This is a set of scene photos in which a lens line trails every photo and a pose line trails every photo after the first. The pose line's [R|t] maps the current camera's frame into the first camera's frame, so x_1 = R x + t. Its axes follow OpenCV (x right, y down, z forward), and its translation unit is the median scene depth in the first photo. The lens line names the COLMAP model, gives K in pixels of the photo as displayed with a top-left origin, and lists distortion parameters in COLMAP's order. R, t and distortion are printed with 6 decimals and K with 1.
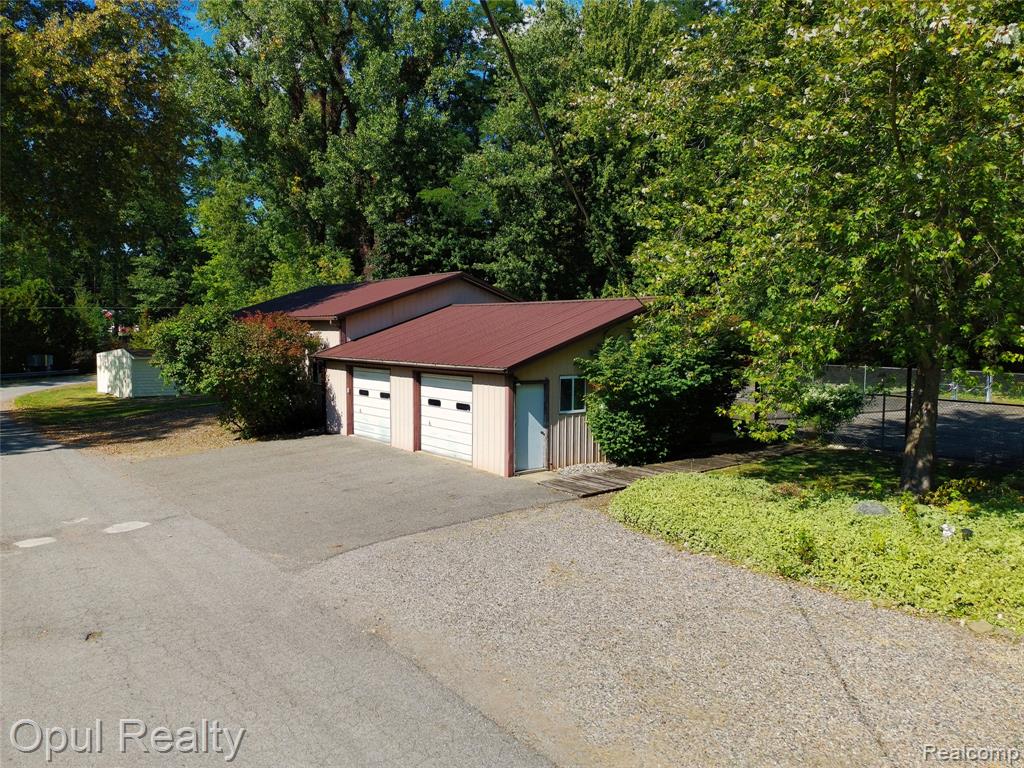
lens RADIAL K [[764.4, 0, 512.0], [0, 764.4, 381.7], [0, 0, 1]] dist [0.028329, -0.004394]
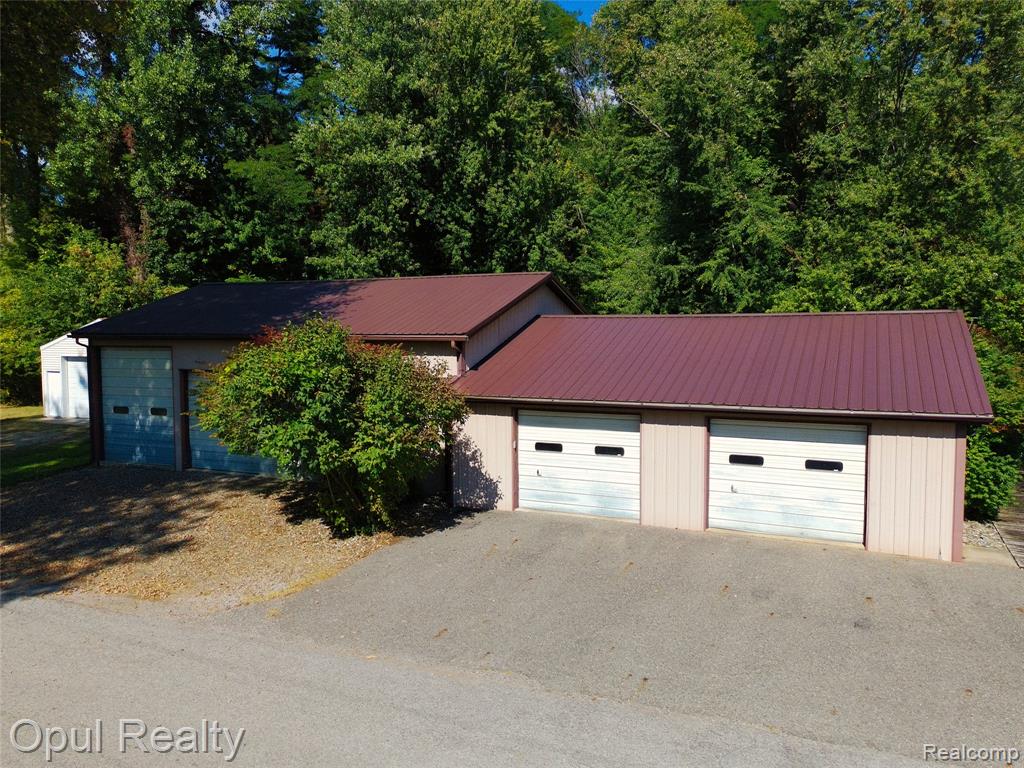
lens RADIAL K [[764.4, 0, 512.0], [0, 764.4, 381.7], [0, 0, 1]] dist [0.028329, -0.004394]
pose [[0.887437, -0.039386, 0.459244, -0.330050], [0.038200, 0.999200, 0.011876, -0.033095], [-0.459344, 0.007004, 0.888231, 0.252061]]
